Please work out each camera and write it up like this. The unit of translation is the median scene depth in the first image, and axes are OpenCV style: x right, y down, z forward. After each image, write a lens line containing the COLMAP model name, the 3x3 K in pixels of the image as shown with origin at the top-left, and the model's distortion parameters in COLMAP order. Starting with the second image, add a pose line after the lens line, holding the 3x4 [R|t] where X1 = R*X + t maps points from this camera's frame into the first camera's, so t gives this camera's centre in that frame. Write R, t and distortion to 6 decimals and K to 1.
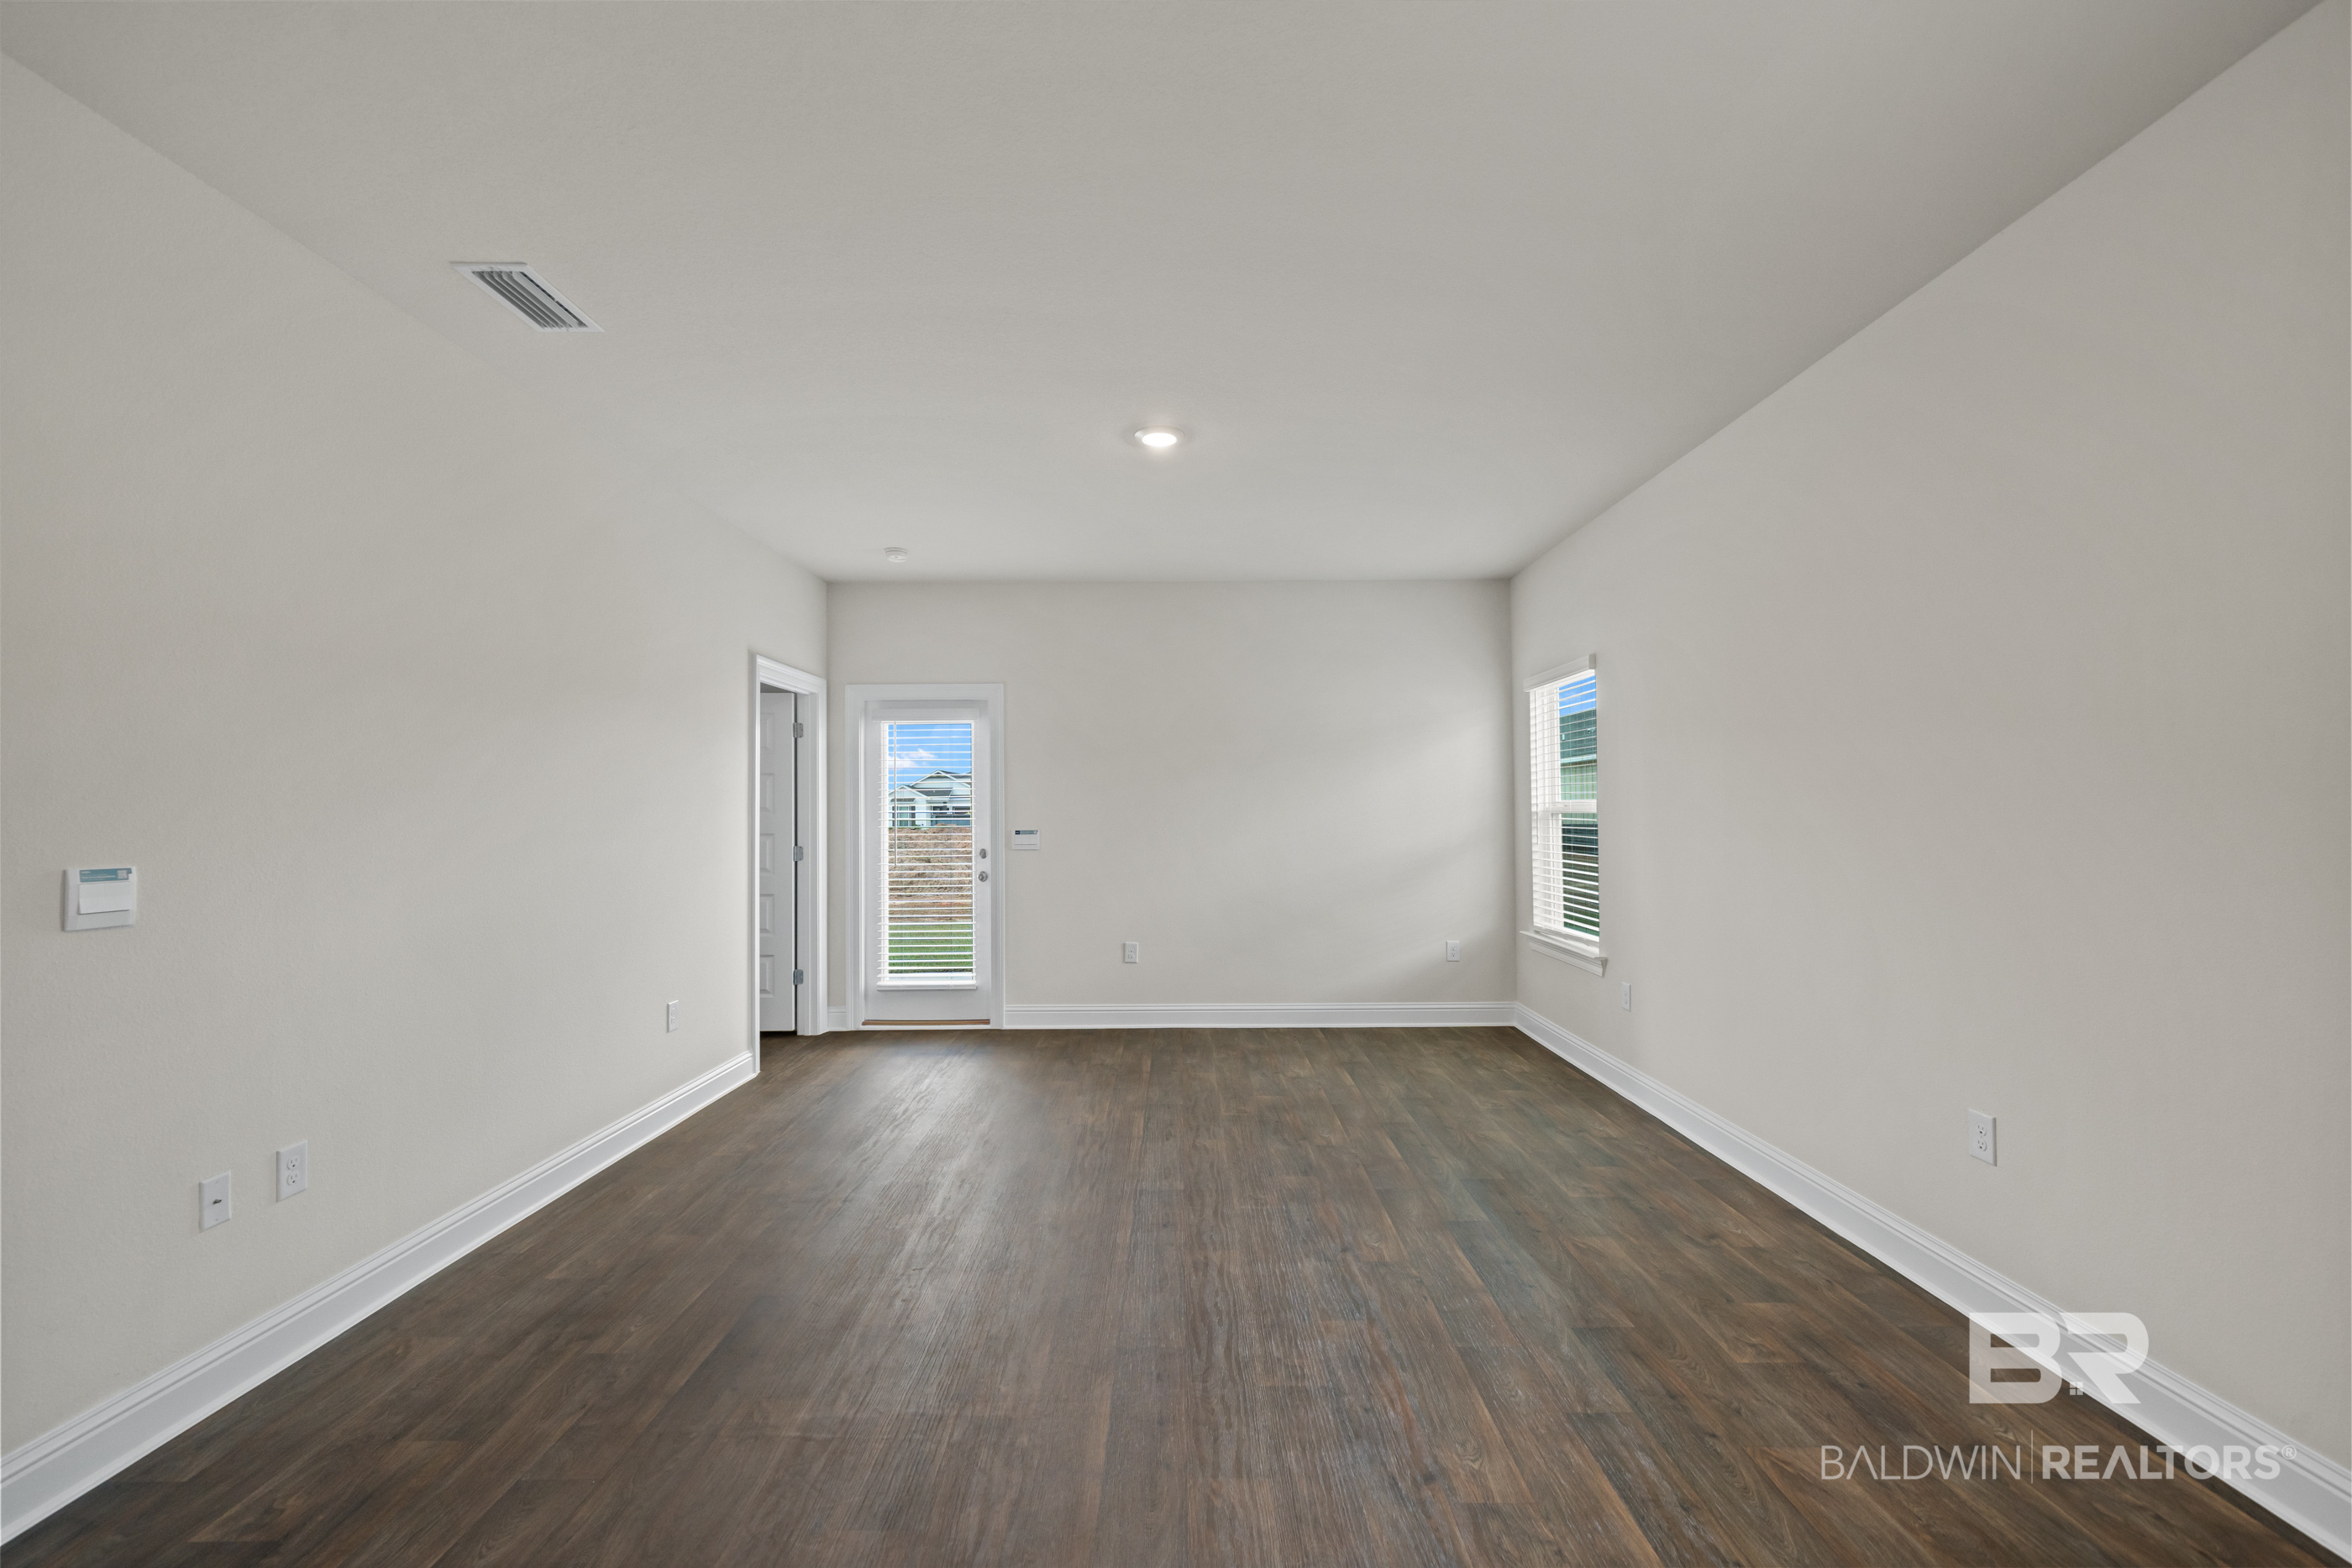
lens RADIAL K [[975.6, 0, 1176.0], [0, 975.6, 784.0], [0, 0, 1]] dist [-0.003130, -0.000380]
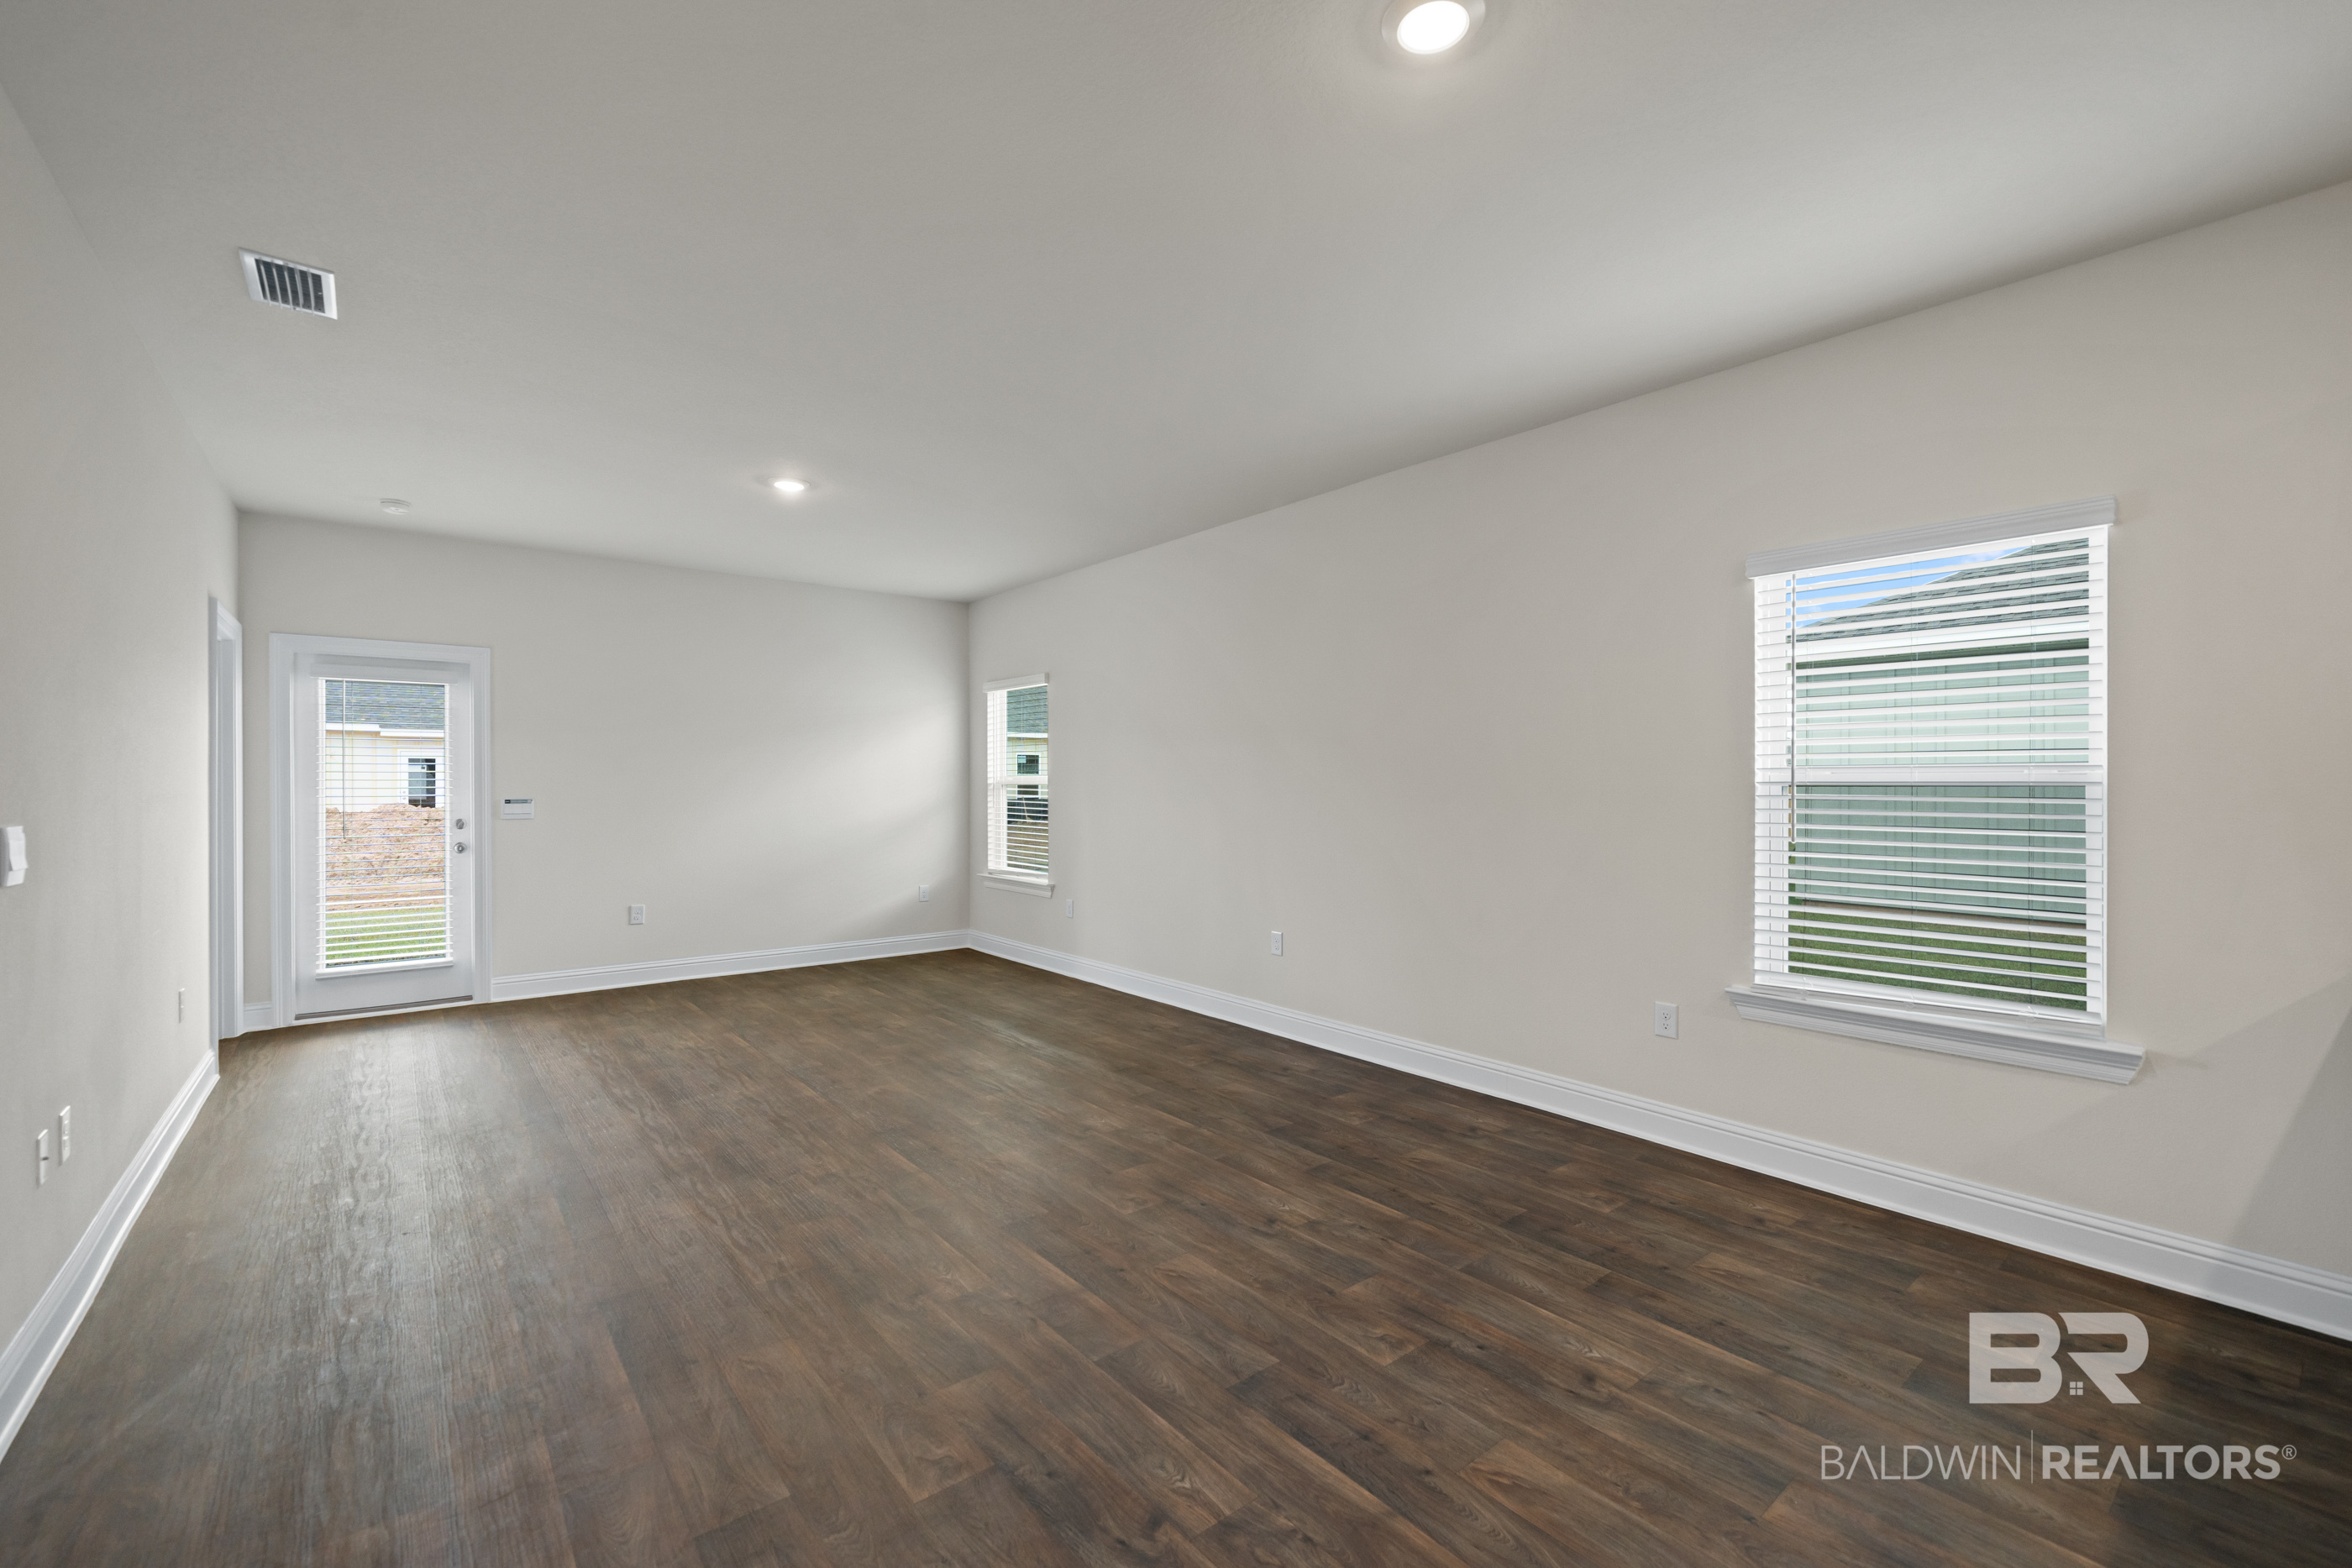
lens RADIAL K [[975.6, 0, 1176.0], [0, 975.6, 784.0], [0, 0, 1]] dist [-0.003130, -0.000380]
pose [[0.776367, 0.006228, 0.630251, -0.266141], [-0.024796, 0.999479, 0.020668, -0.005453], [-0.629794, -0.031673, 0.776116, -0.190101]]
